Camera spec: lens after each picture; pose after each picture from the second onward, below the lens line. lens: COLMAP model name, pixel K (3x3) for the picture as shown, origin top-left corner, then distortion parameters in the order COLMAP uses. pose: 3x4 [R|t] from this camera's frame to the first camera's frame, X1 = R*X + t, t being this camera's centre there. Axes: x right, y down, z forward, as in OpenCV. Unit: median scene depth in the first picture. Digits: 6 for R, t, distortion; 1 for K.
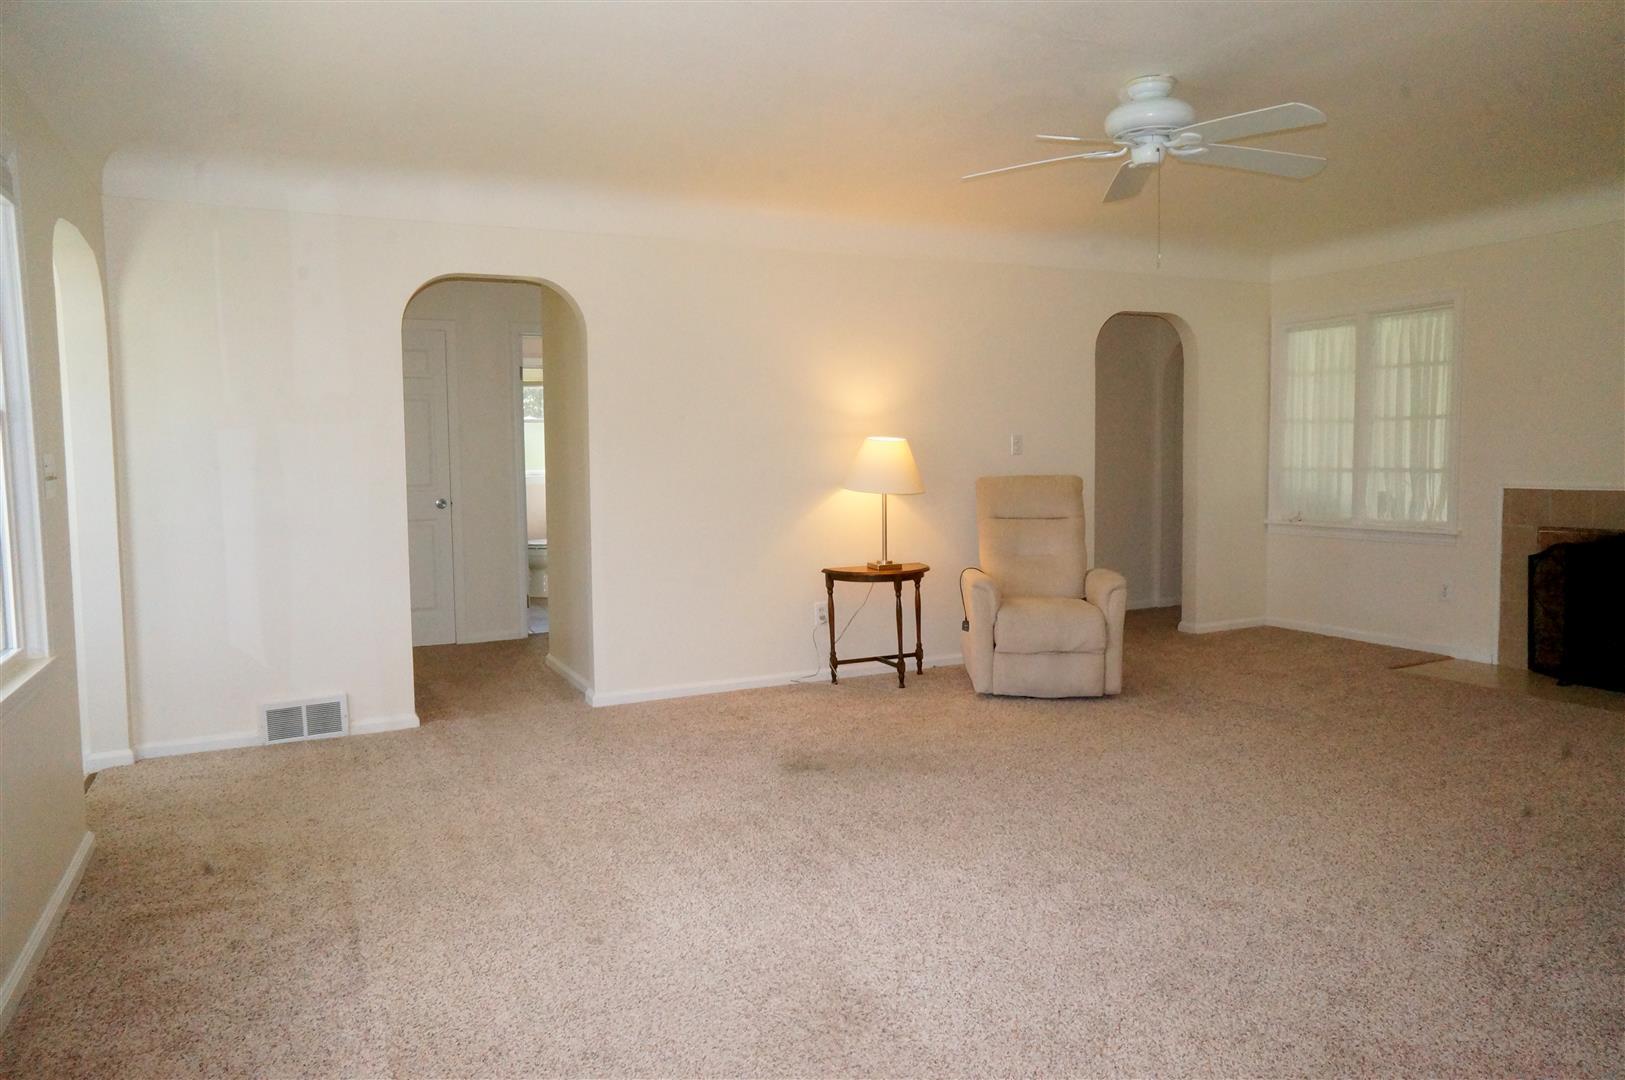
lens RADIAL K [[1135.7, 0, 813.0], [0, 1135.7, 542.2], [0, 0, 1]] dist [0.001398, 0.003906]
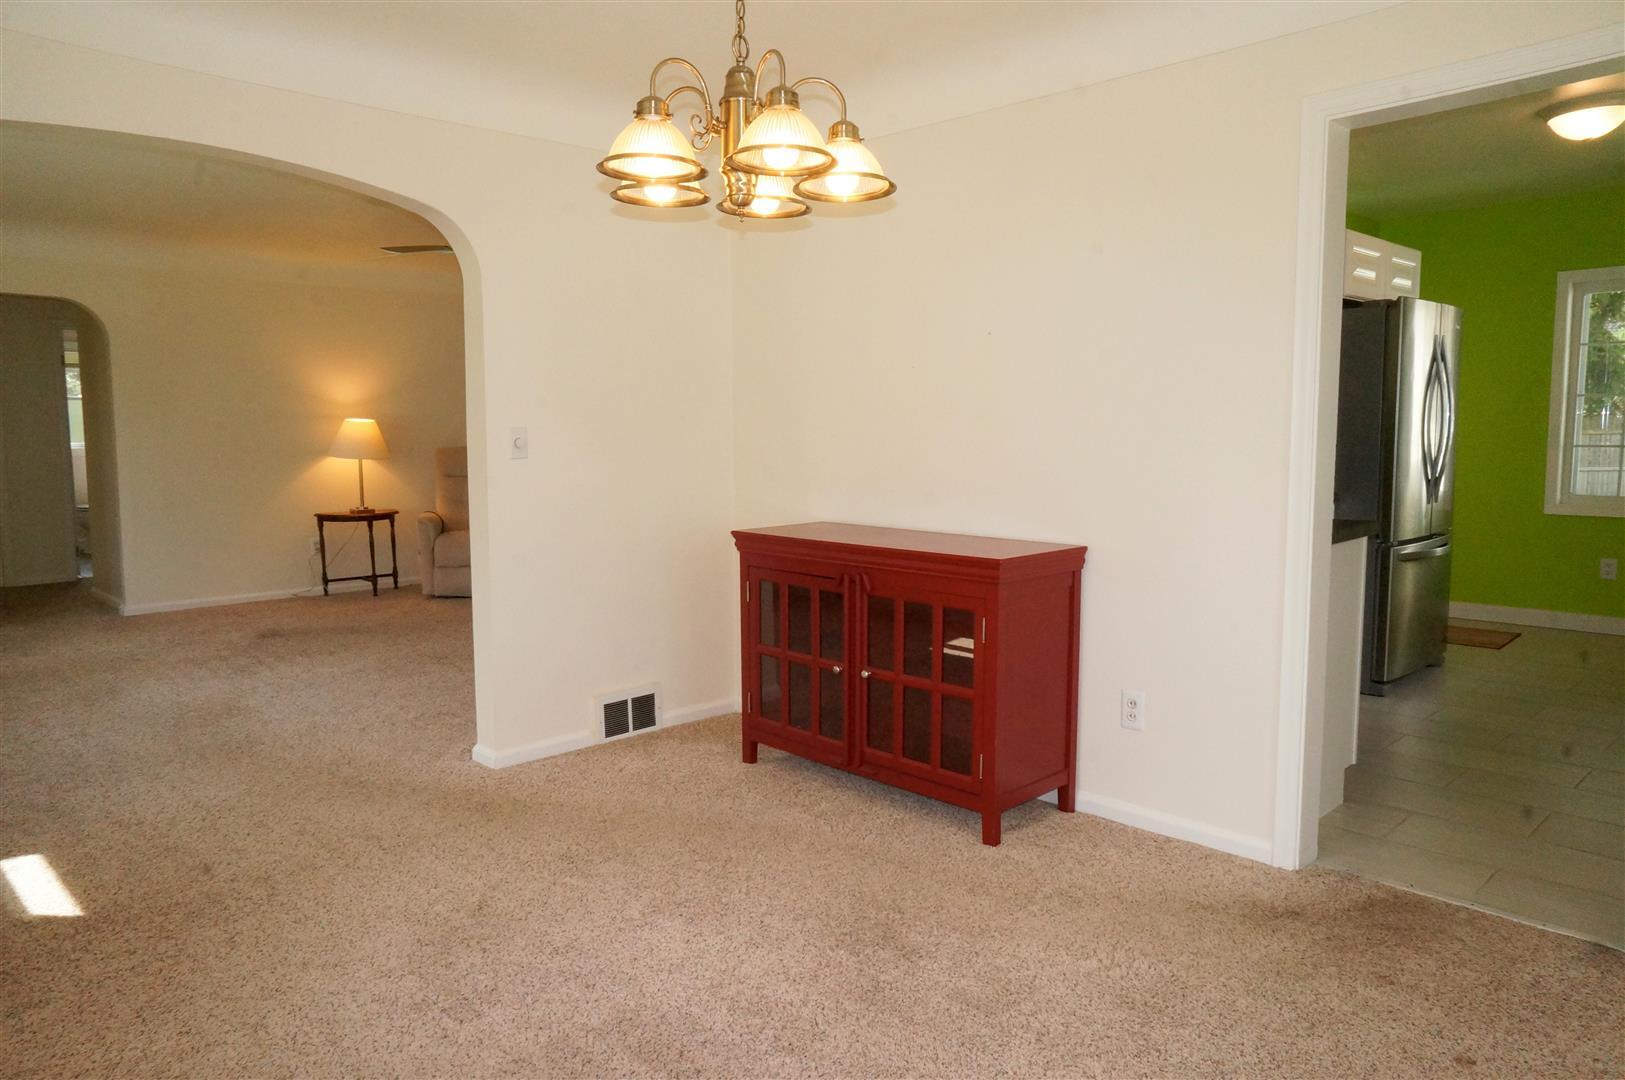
lens RADIAL K [[1135.7, 0, 815.4], [0, 1135.7, 538.1], [0, 0, 1]] dist [0.001398, 0.003906]
pose [[0.948415, -0.015772, 0.316640, 0.146511], [0.006856, 0.999549, 0.029252, 0.017684], [-0.316958, -0.025572, 0.948095, -0.491932]]
